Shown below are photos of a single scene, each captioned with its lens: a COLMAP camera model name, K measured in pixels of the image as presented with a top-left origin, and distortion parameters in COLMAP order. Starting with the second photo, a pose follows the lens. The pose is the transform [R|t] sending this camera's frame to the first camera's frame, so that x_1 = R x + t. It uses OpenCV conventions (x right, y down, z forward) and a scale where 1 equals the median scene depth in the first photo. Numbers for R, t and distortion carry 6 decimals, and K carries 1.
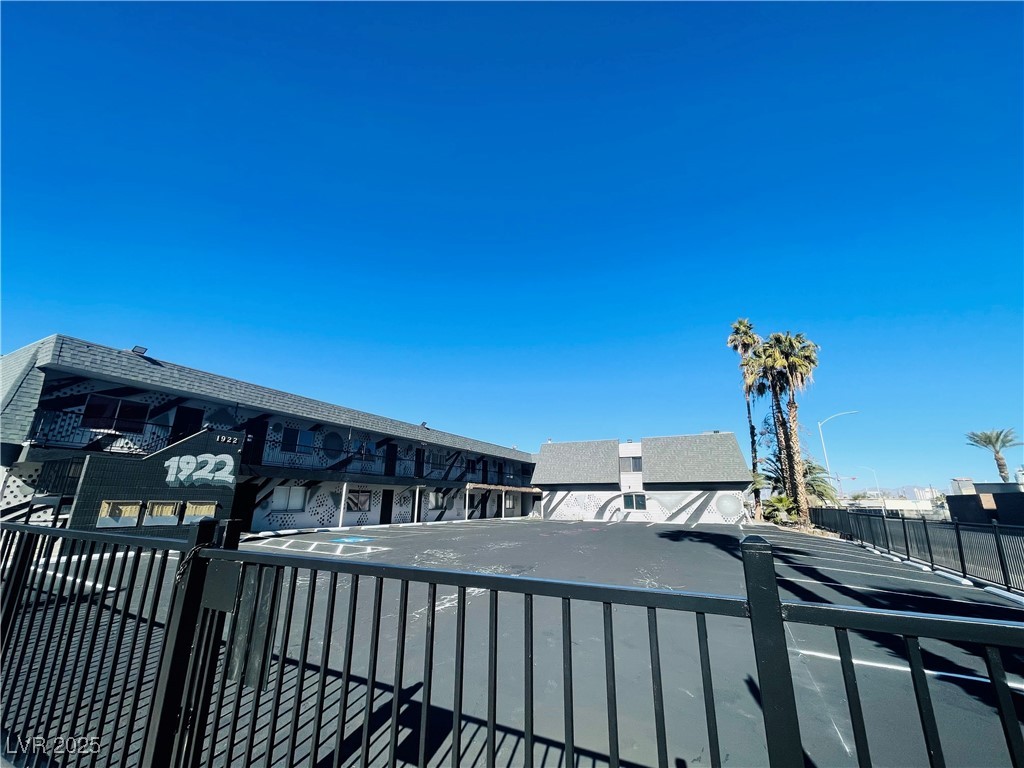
lens RADIAL K [[412.5, 0, 511.7], [0, 412.5, 382.5], [0, 0, 1]] dist [0.001695, -0.000114]
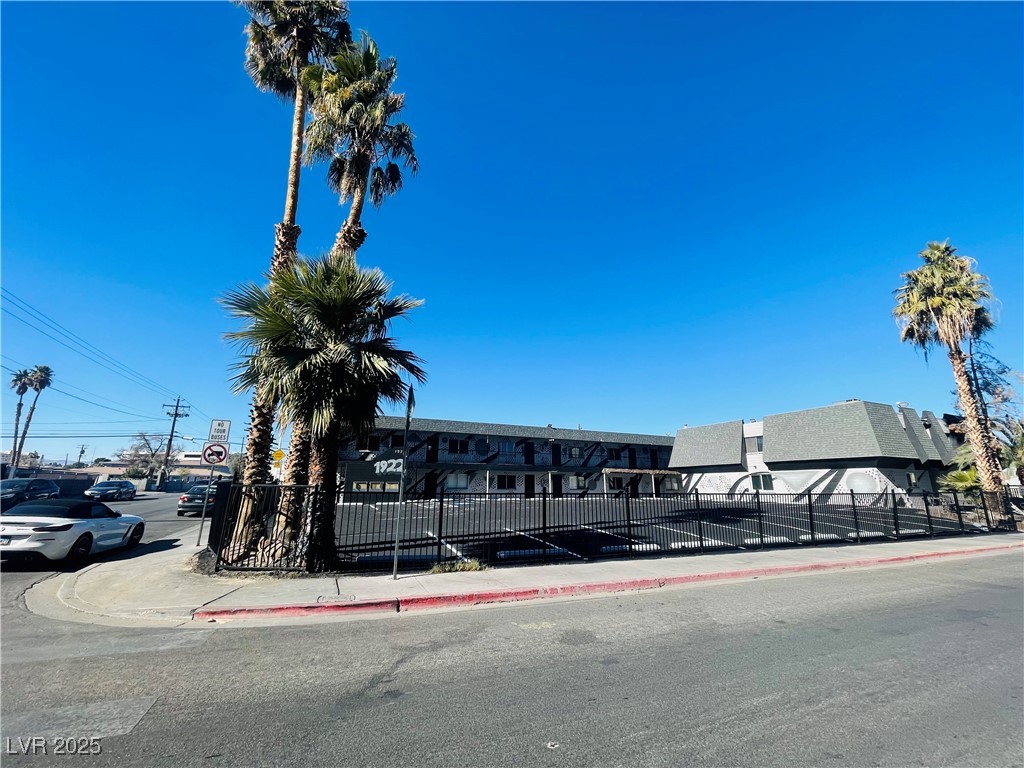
lens RADIAL K [[412.5, 0, 512.0], [0, 412.5, 382.2], [0, 0, 1]] dist [0.001695, -0.000114]
pose [[0.782046, -0.156619, -0.603219, 0.476795], [0.174730, 0.984189, -0.029004, -0.019449], [0.598225, -0.082718, 0.797048, -0.118207]]
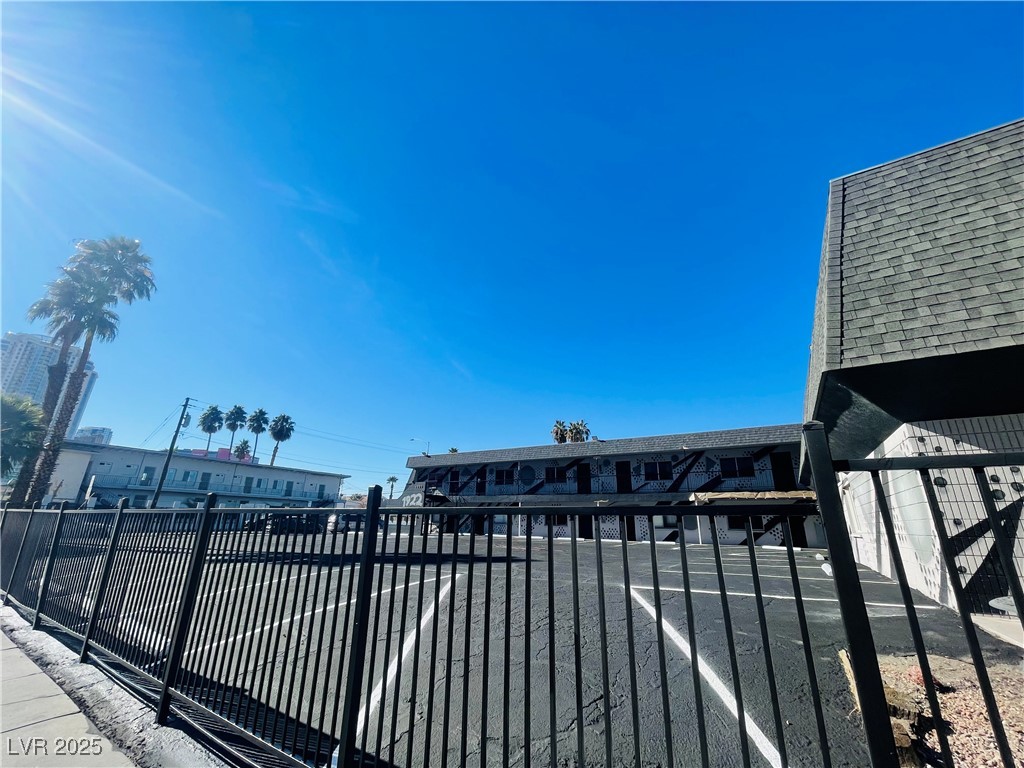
lens RADIAL K [[412.5, 0, 507.7], [0, 412.5, 387.5], [0, 0, 1]] dist [0.001695, -0.000114]
pose [[-0.120749, -0.315386, -0.941250, 0.711072], [0.253863, 0.906847, -0.336426, 0.247198], [0.959673, -0.279572, -0.029436, 0.792237]]
